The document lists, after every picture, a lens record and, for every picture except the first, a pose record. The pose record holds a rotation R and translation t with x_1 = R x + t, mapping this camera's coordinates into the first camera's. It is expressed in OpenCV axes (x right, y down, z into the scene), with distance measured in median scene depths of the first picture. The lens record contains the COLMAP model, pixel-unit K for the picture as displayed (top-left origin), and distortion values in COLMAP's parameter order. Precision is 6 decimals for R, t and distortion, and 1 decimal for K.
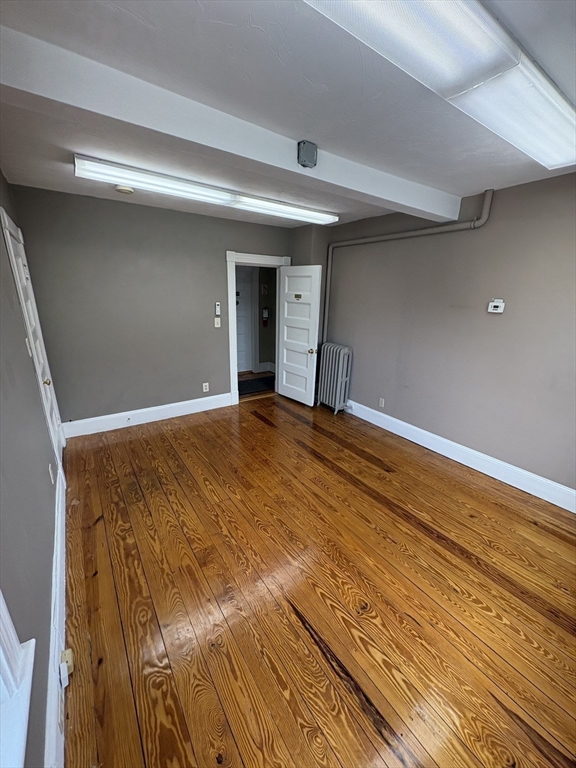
lens RADIAL K [[304.8, 0, 286.5], [0, 304.8, 385.6], [0, 0, 1]] dist [-0.003357, 0.000062]
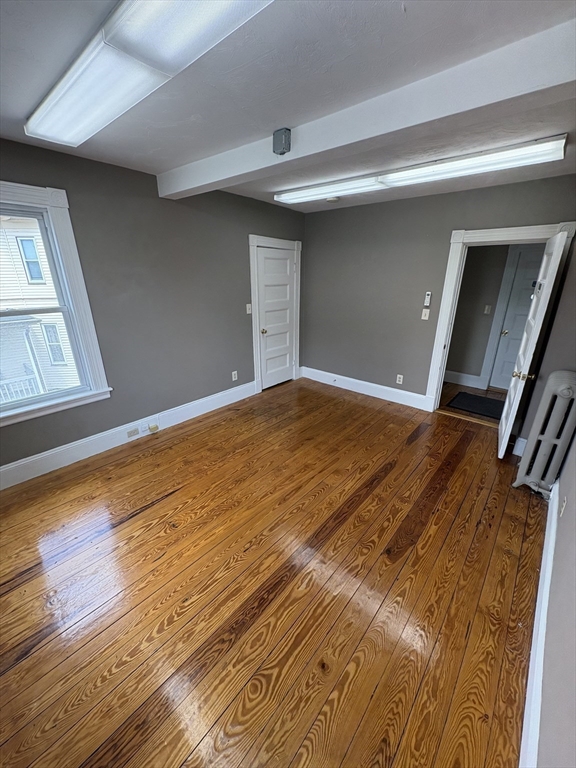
lens RADIAL K [[304.8, 0, 288.1], [0, 304.8, 385.1], [0, 0, 1]] dist [-0.003357, 0.000062]
pose [[0.245640, 0.310680, -0.918226, 0.824863], [-0.292649, 0.926818, 0.235299, -0.154112], [0.924131, 0.210919, 0.318584, 0.554458]]
